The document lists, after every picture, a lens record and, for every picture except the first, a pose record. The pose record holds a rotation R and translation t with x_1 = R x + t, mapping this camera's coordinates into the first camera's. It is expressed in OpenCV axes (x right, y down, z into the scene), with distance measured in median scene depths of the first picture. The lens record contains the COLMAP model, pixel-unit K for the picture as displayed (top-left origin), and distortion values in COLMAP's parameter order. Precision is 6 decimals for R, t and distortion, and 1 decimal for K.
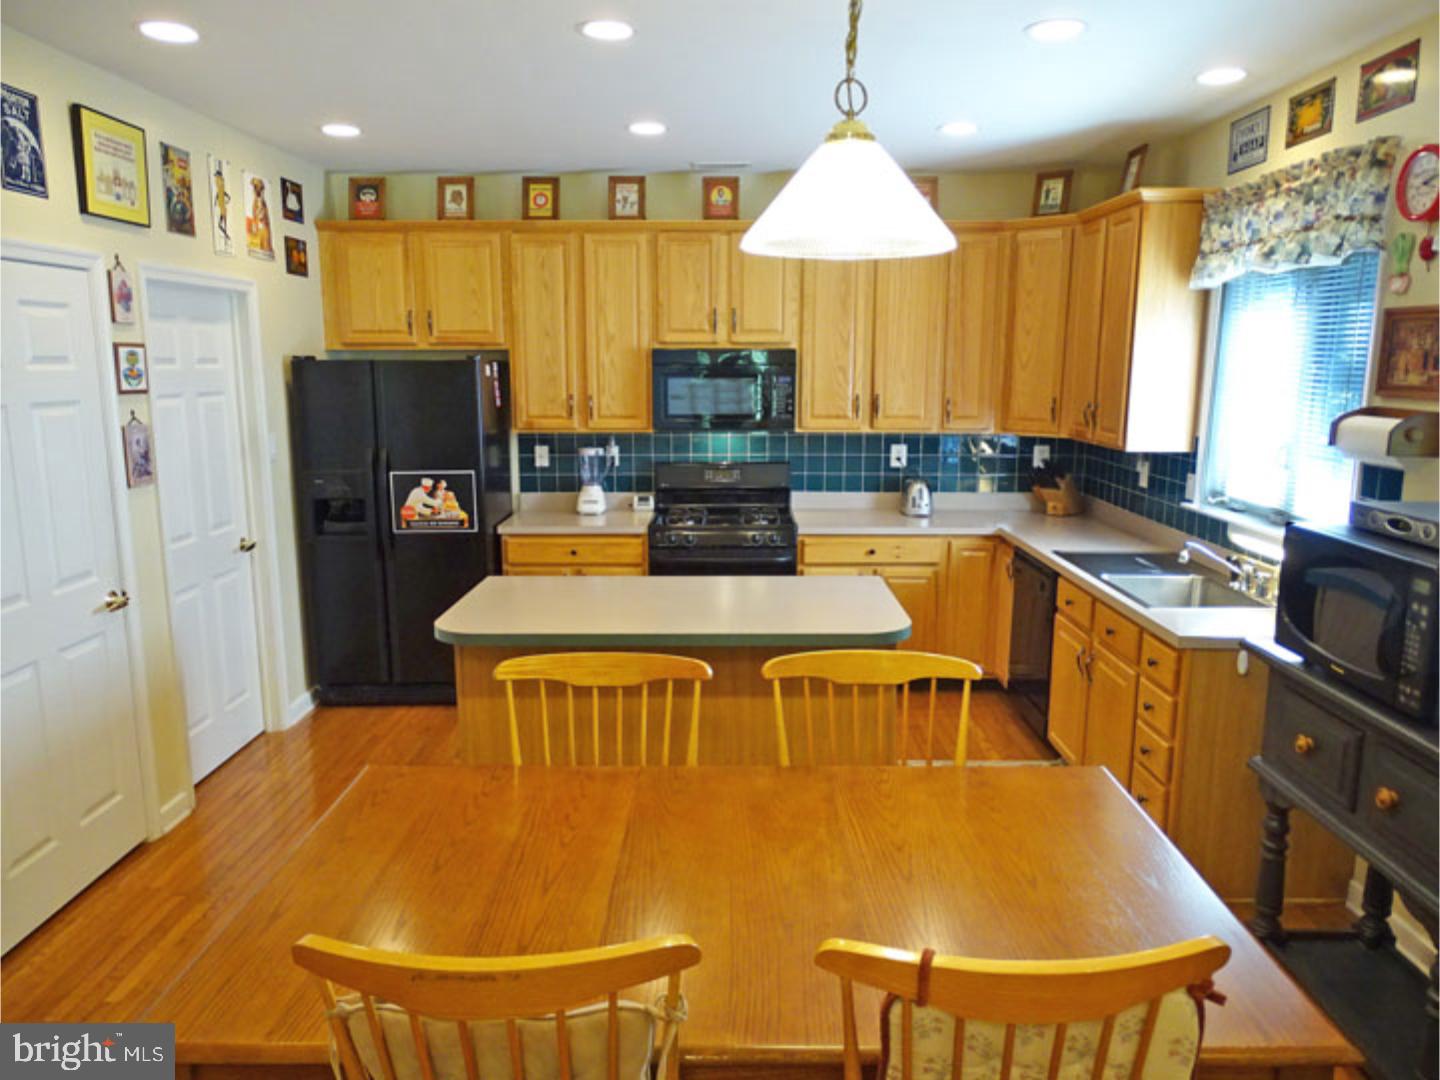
lens RADIAL K [[1019.2, 0, 719.9], [0, 1019.2, 542.9], [0, 0, 1]] dist [-0.019252, 0.011909]
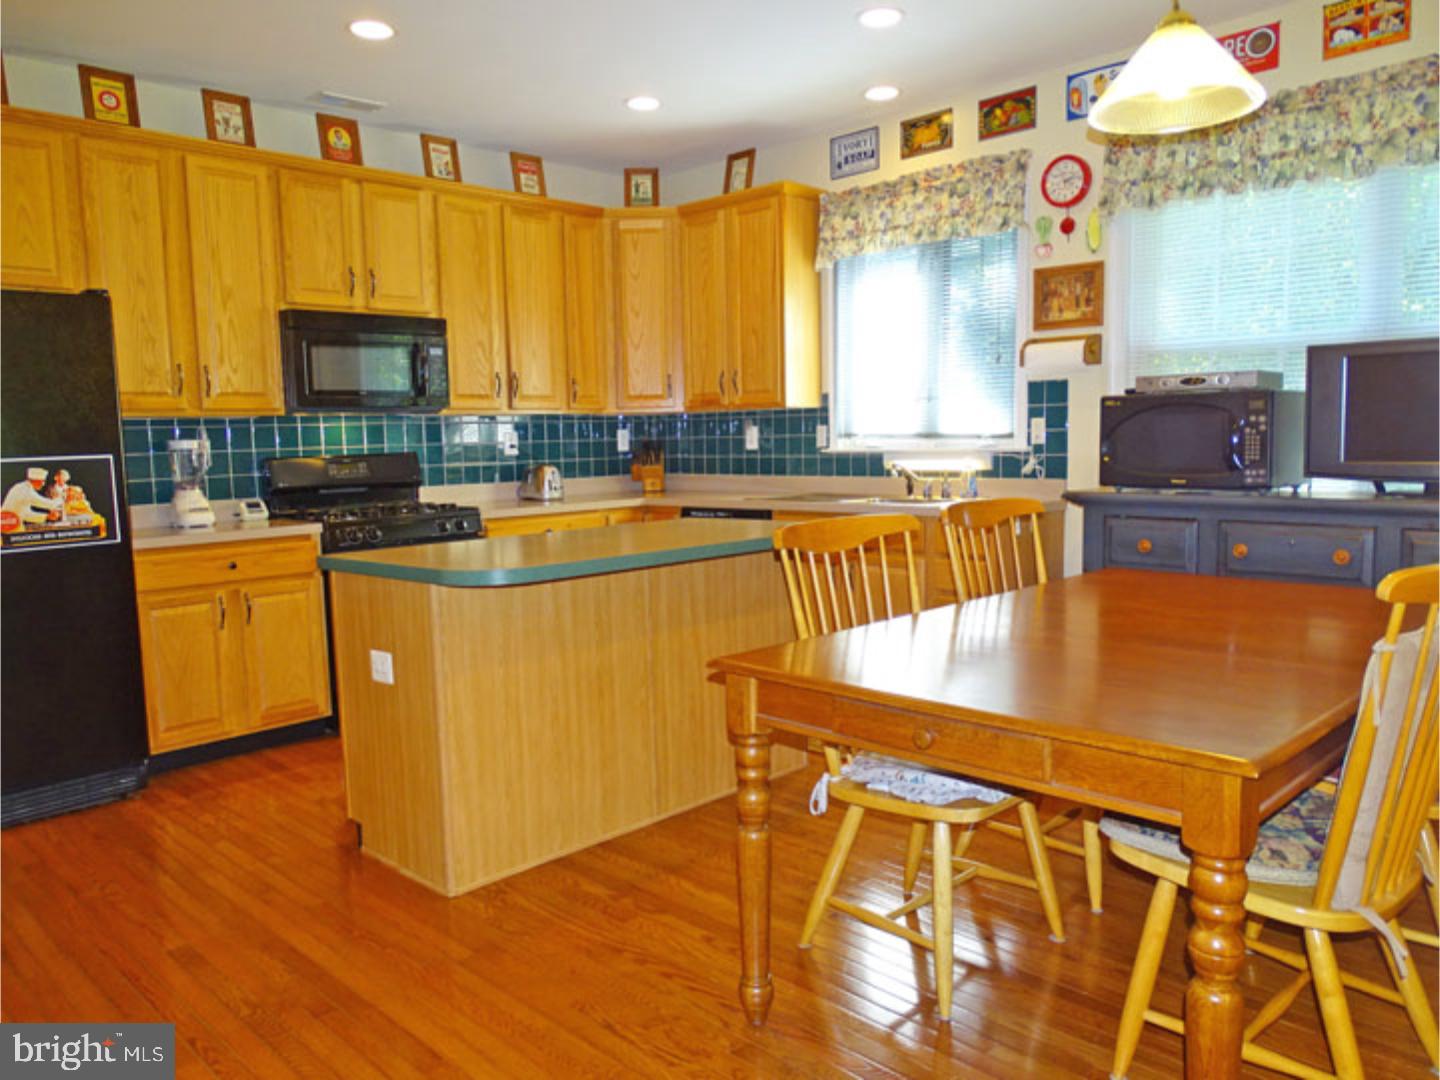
lens RADIAL K [[1084.3, 0, 722.1], [0, 1084.3, 536.8], [0, 0, 1]] dist [0.000296, 0.006749]
pose [[0.692470, -0.088167, 0.716039, -0.584882], [0.158096, 0.986925, -0.031370, 0.088930], [-0.703911, 0.134926, 0.697355, 0.229316]]
